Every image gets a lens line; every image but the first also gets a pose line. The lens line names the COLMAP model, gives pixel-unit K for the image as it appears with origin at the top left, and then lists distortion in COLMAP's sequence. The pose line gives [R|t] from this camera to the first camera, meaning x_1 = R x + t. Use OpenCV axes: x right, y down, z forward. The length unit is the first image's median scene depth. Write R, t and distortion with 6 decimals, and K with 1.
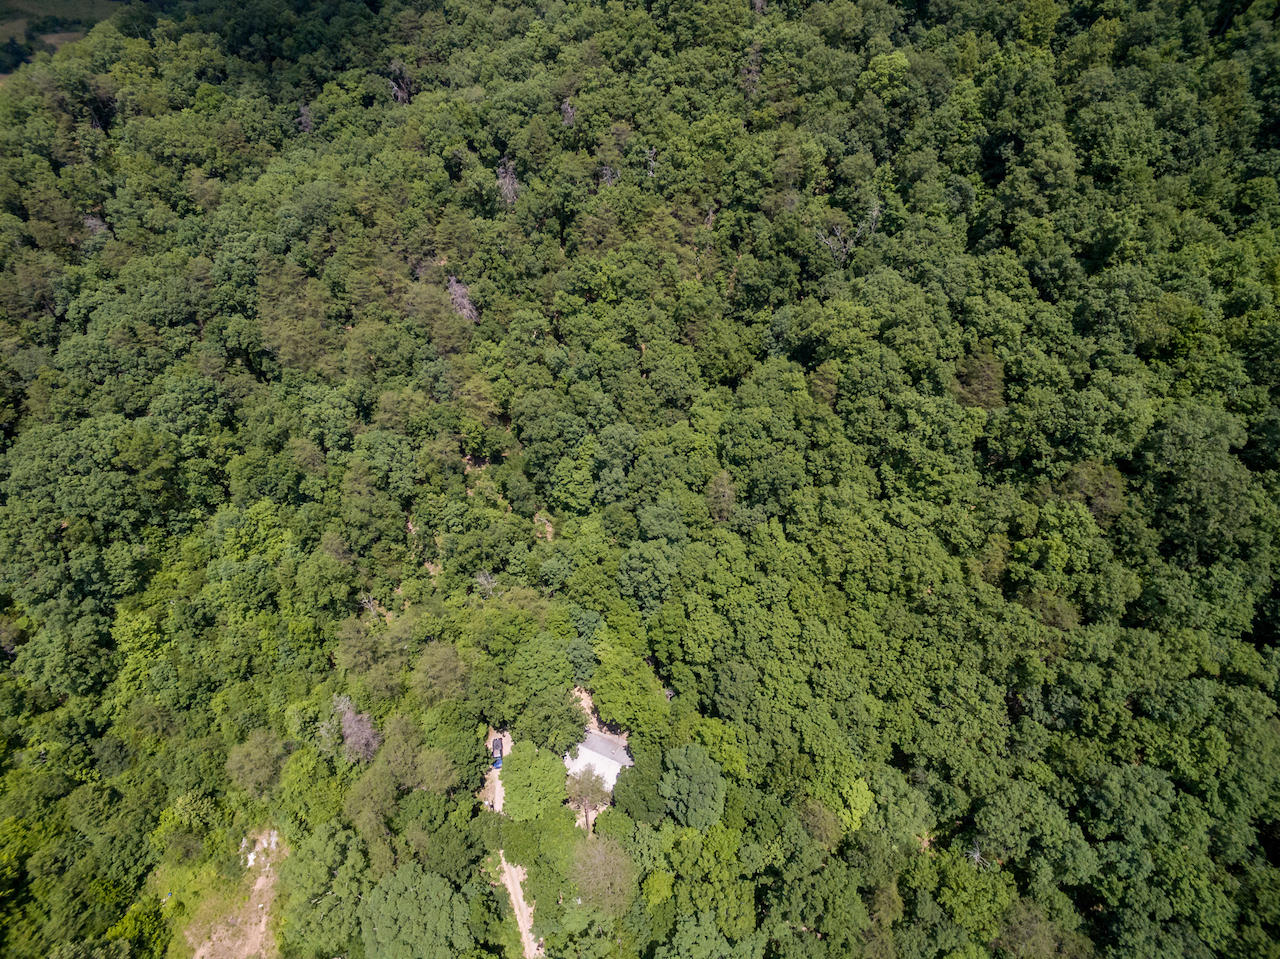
lens RADIAL K [[711.7, 0, 642.7], [0, 711.7, 479.1], [0, 0, 1]] dist [0.003230, 0.006268]
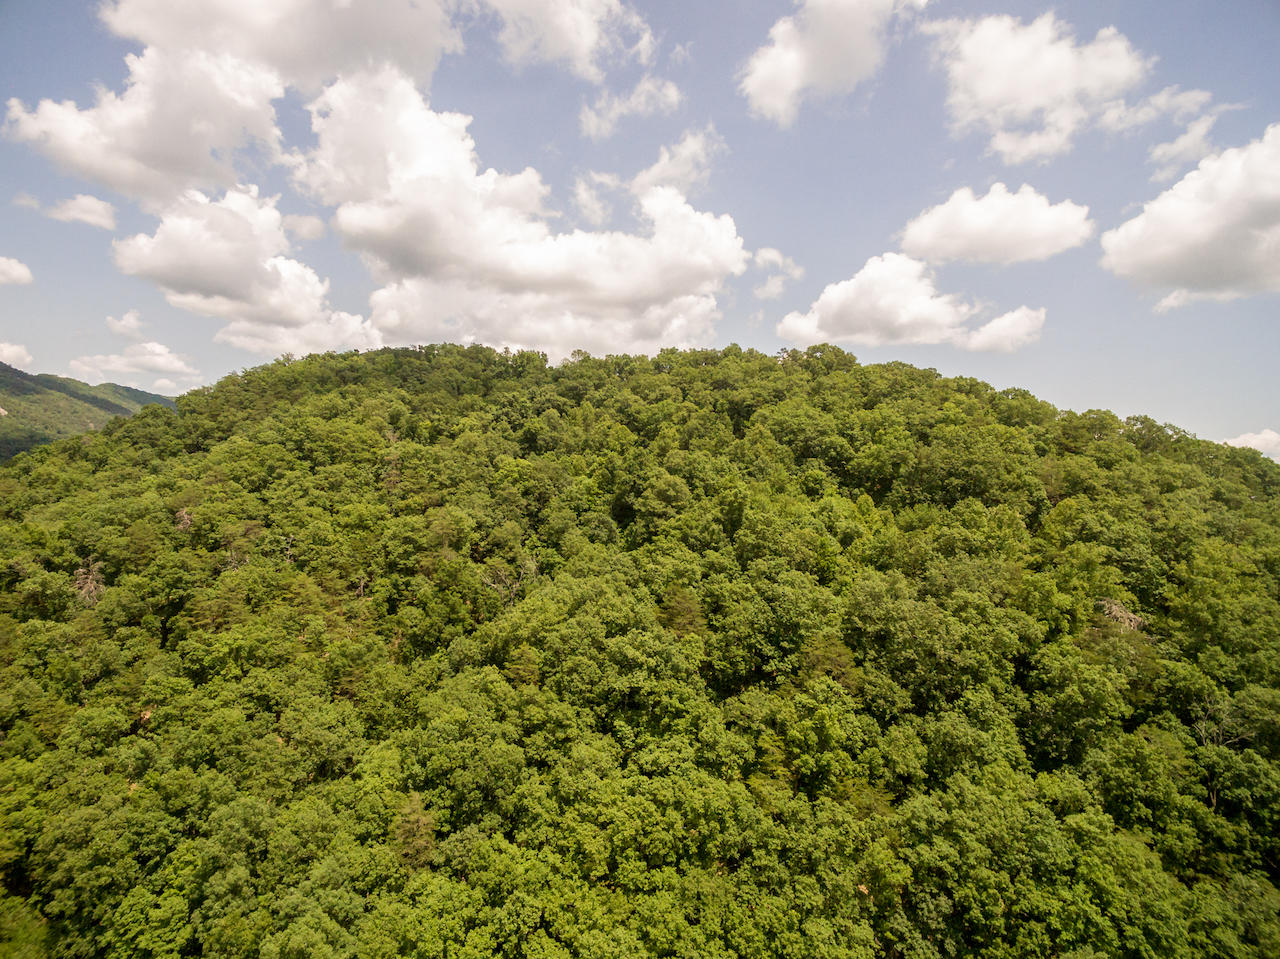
lens RADIAL K [[711.7, 0, 641.1], [0, 711.7, 469.5], [0, 0, 1]] dist [0.003230, 0.006268]
pose [[0.887788, -0.004018, 0.460235, -0.007933], [0.318678, 0.726855, -0.608380, 0.217544], [-0.332080, 0.686779, 0.646573, 0.210208]]
